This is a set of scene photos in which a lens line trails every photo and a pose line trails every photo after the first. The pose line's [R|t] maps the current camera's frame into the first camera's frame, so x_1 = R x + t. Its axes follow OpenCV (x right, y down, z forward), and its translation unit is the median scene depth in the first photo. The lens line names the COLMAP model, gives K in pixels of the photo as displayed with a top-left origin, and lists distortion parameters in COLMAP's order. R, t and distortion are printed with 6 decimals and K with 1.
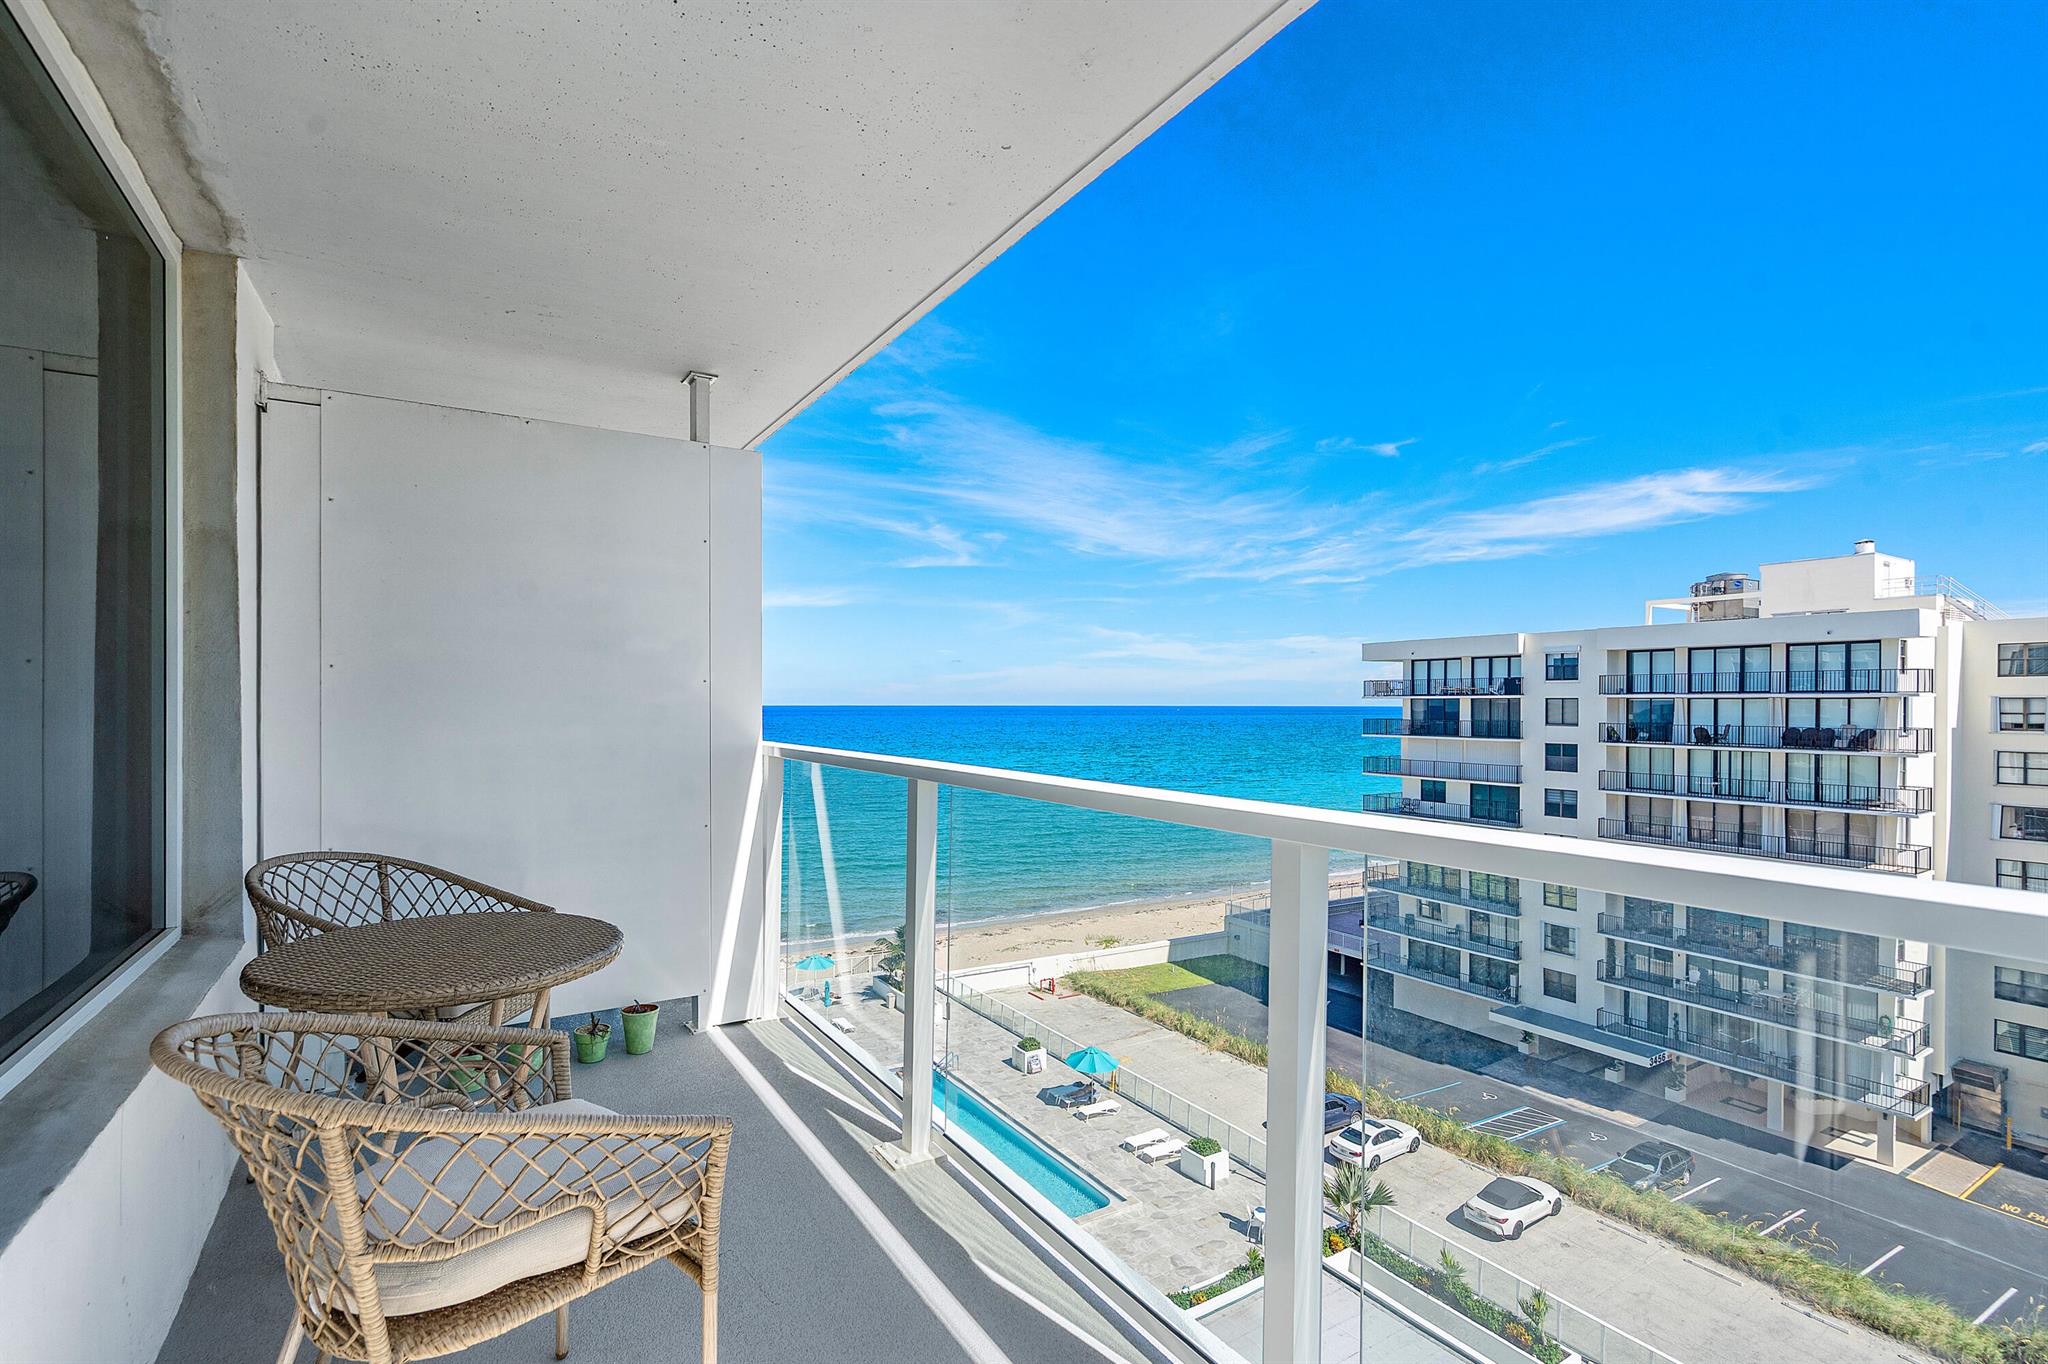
lens RADIAL K [[963.5, 0, 1012.3], [0, 963.5, 691.7], [0, 0, 1]] dist [0.008346, 0.000354]
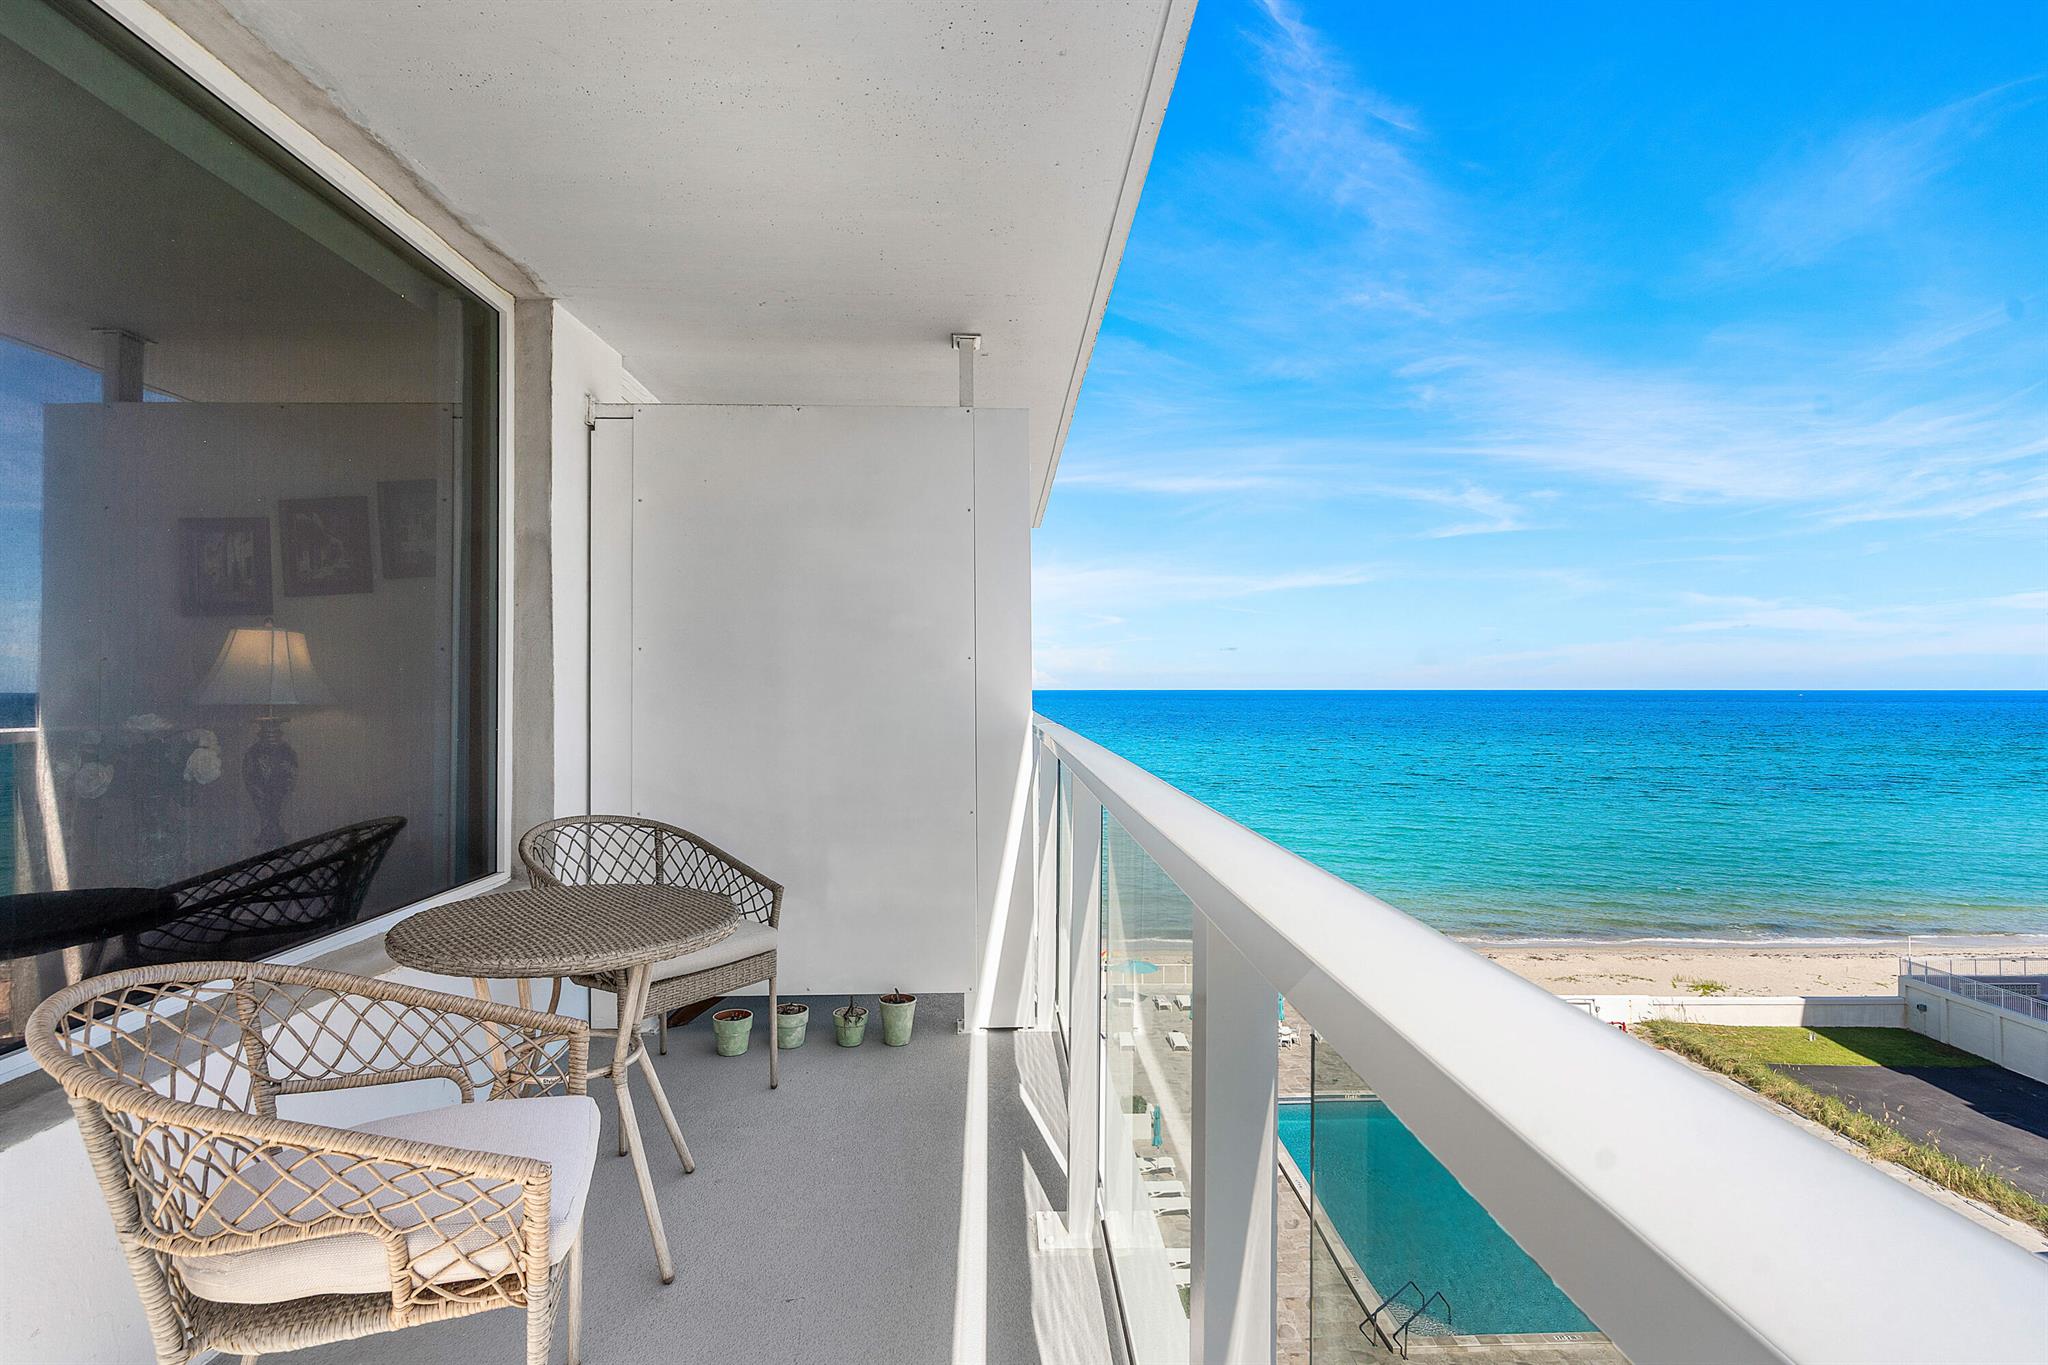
lens RADIAL K [[963.5, 0, 1029.5], [0, 963.5, 672.6], [0, 0, 1]] dist [0.008346, 0.000354]
pose [[0.865276, -0.017572, -0.500988, 0.219945], [0.012074, 0.999826, -0.014215, 0.017423], [0.501151, 0.006251, 0.865337, 0.222758]]
